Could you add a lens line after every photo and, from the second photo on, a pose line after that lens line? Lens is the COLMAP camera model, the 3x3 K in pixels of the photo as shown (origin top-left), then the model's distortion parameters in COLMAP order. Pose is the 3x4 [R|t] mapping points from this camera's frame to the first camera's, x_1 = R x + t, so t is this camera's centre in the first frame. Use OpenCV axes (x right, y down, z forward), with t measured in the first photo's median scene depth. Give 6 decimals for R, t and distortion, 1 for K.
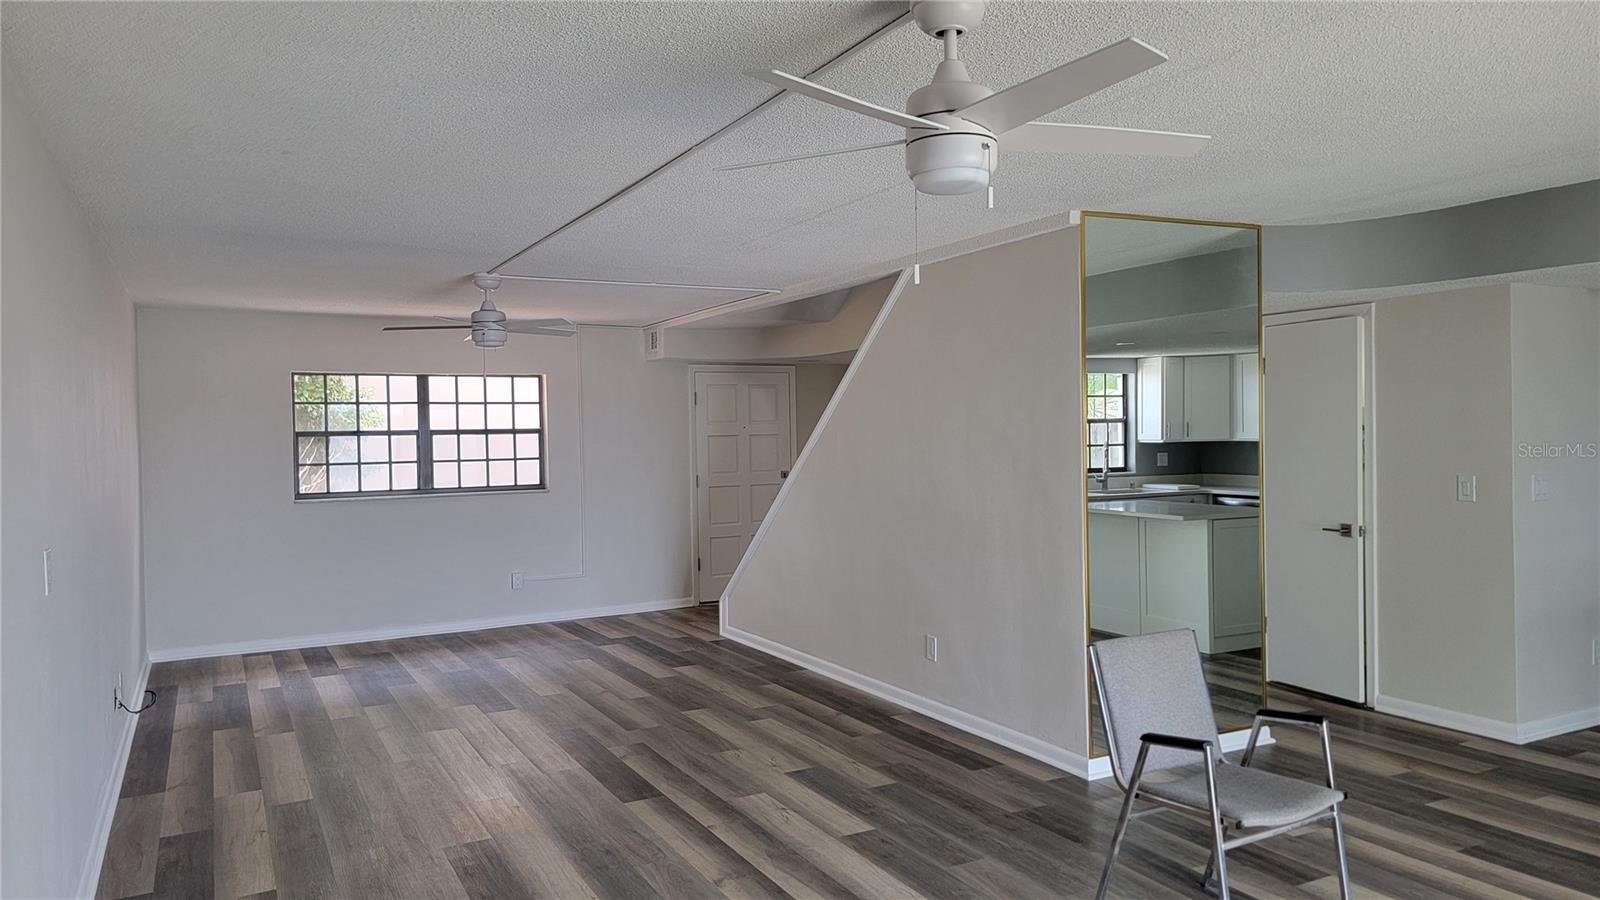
lens RADIAL K [[1089.2, 0, 800.0], [0, 1089.2, 450.0], [0, 0, 1]] dist [0.075181, 0.000552]
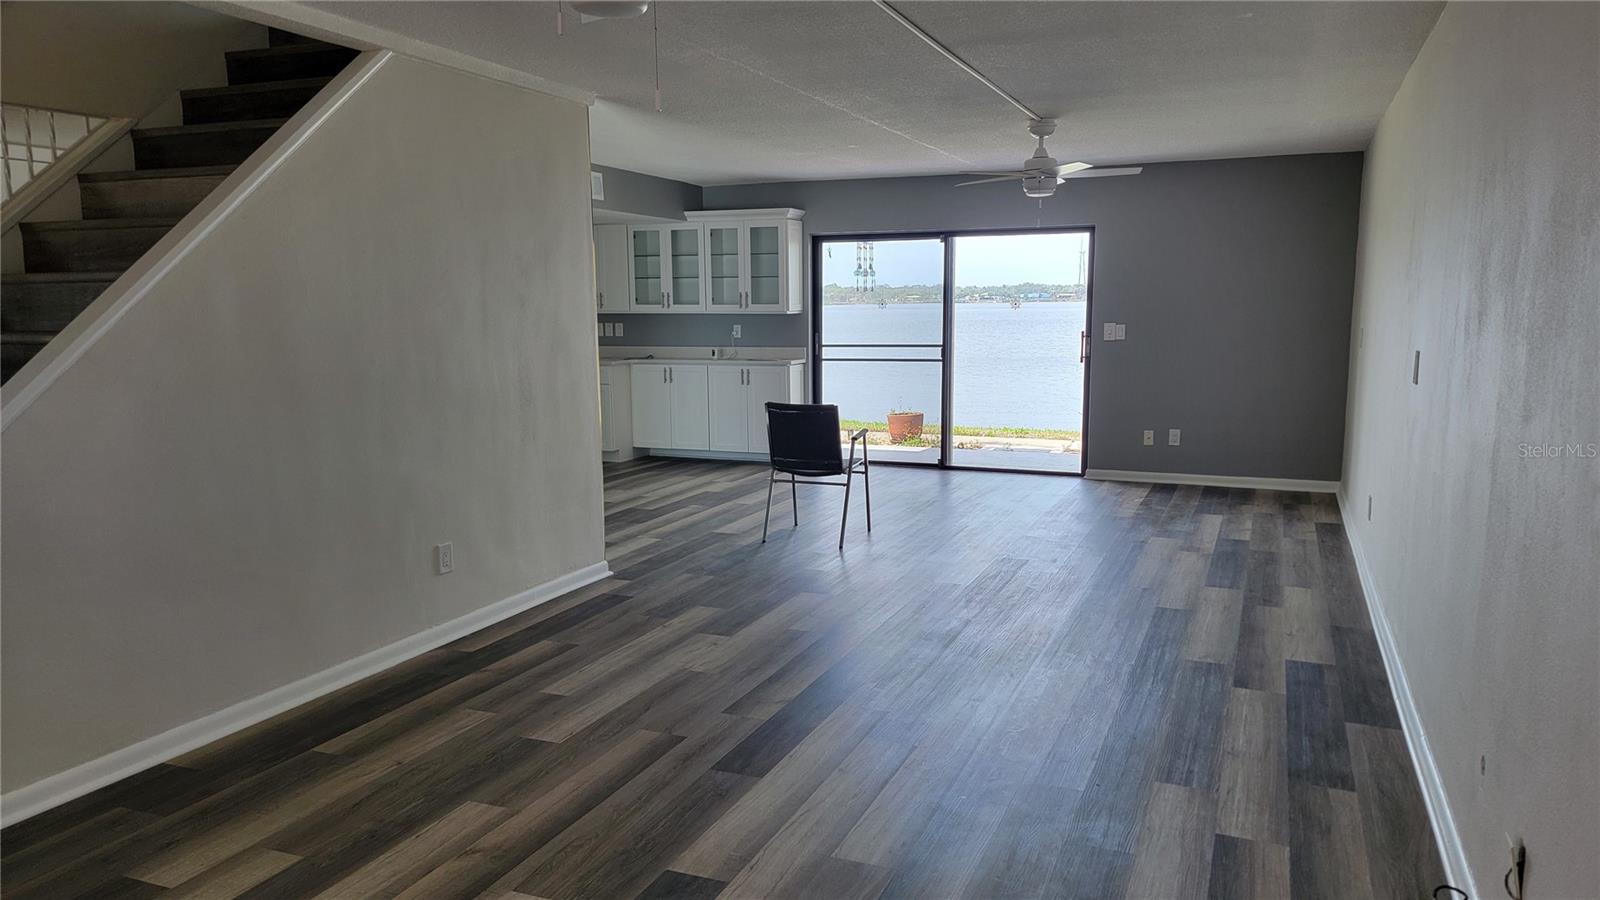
lens RADIAL K [[1089.2, 0, 800.0], [0, 1089.2, 450.0], [0, 0, 1]] dist [0.075181, 0.000552]
pose [[-0.621873, -0.083218, 0.778684, -0.763579], [0.034727, 0.990429, 0.133581, 0.001631], [-0.782348, 0.110111, -0.613031, 1.462582]]
